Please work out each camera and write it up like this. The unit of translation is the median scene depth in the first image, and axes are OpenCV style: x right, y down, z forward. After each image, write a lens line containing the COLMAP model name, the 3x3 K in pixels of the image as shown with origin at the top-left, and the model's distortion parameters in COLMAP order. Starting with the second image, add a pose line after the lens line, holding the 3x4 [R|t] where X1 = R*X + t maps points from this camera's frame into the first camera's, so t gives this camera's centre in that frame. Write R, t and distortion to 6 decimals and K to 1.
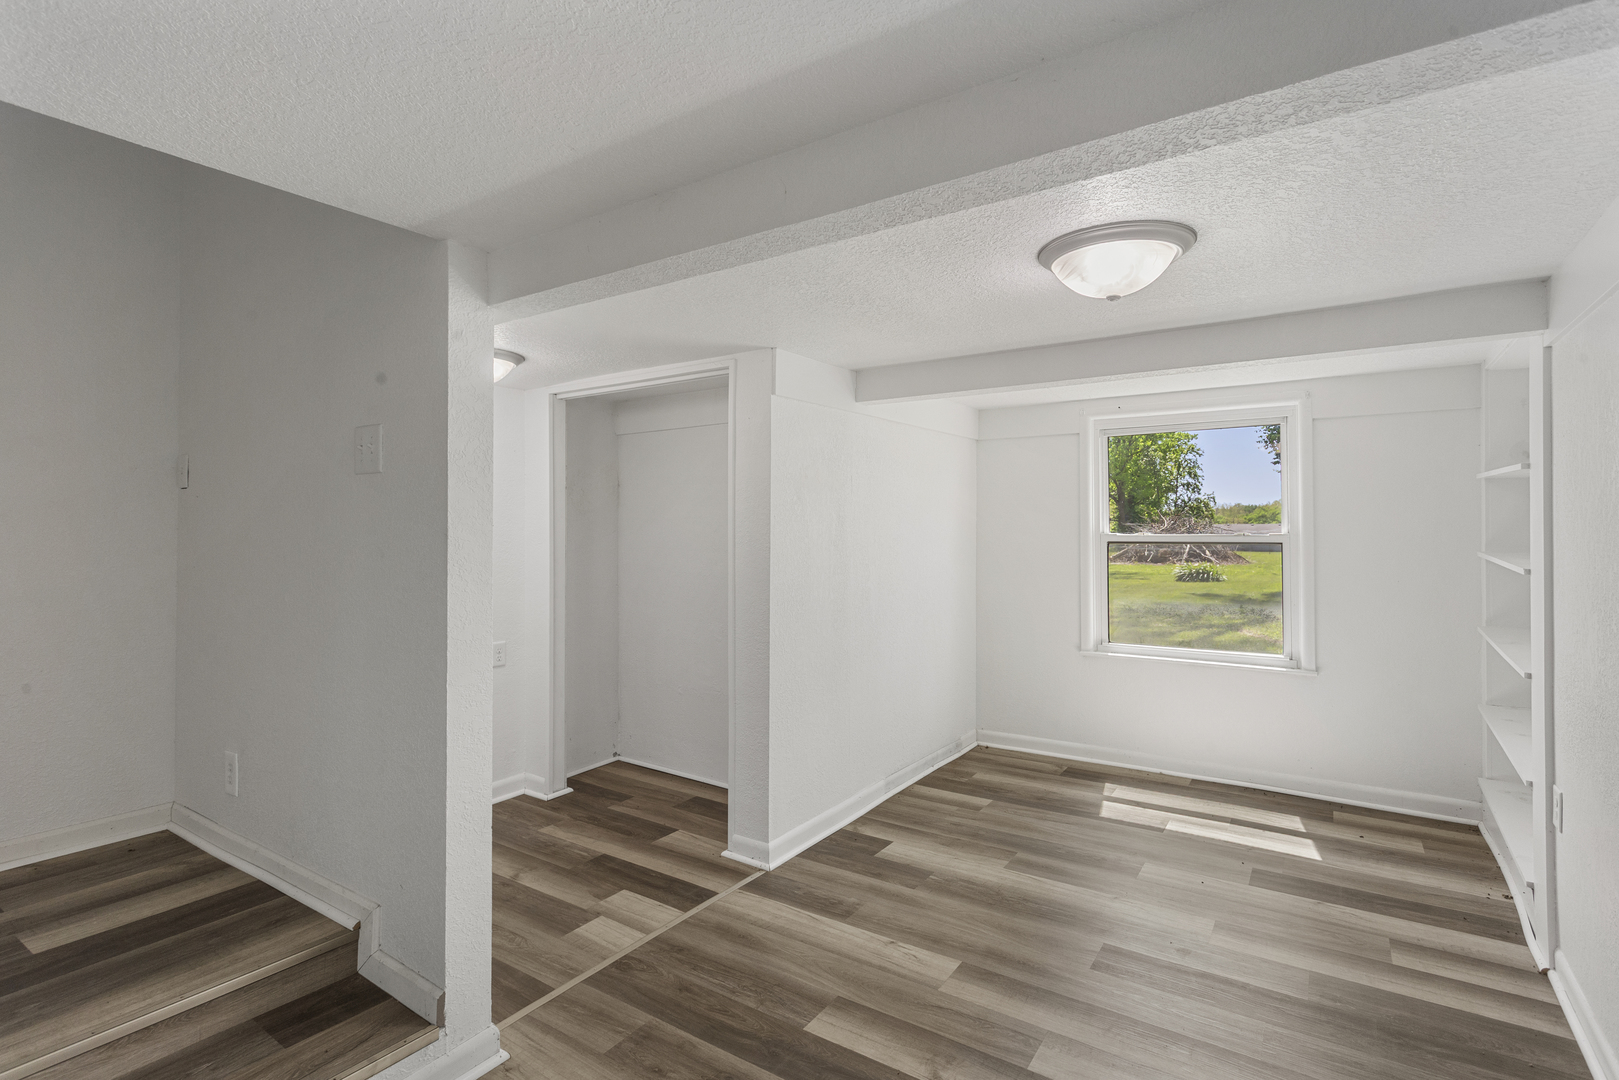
lens RADIAL K [[782.3, 0, 813.7], [0, 782.3, 530.5], [0, 0, 1]] dist [0.002778, 0.002436]
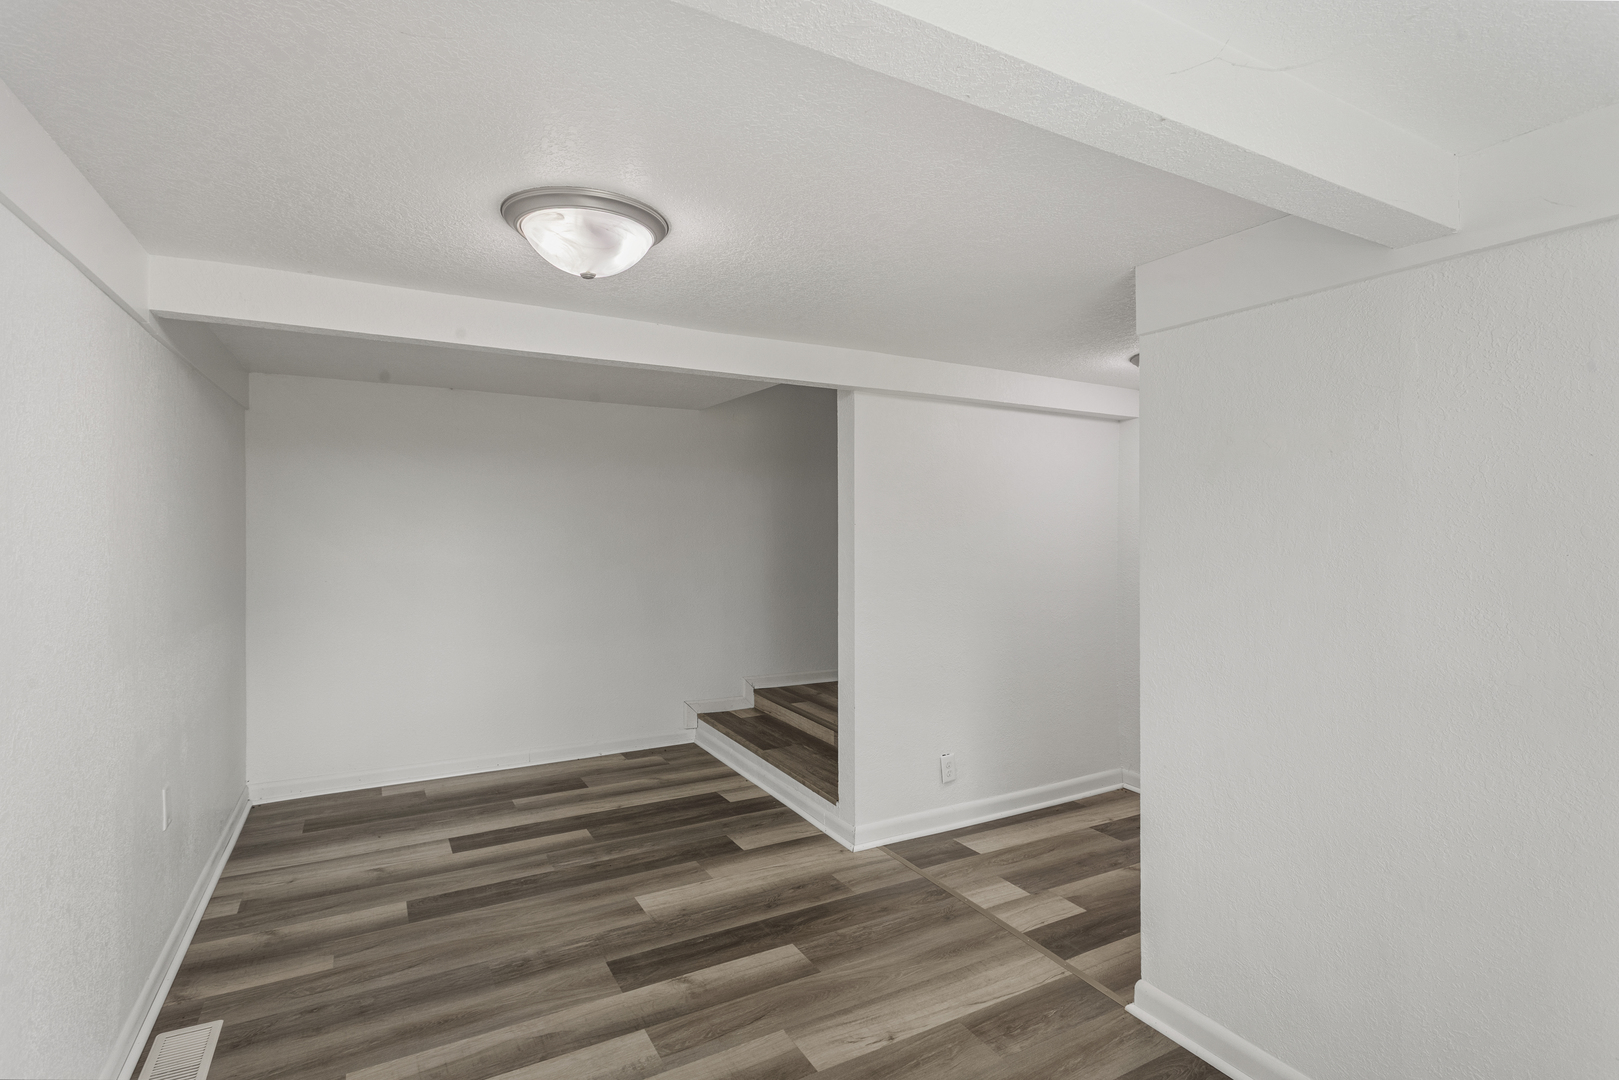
lens RADIAL K [[782.3, 0, 813.4], [0, 782.3, 537.1], [0, 0, 1]] dist [0.002778, 0.002436]
pose [[-0.453485, 0.006730, -0.891238, 0.898678], [-0.005081, 0.999936, 0.010136, -0.003937], [0.891249, 0.009125, -0.453422, 1.349931]]
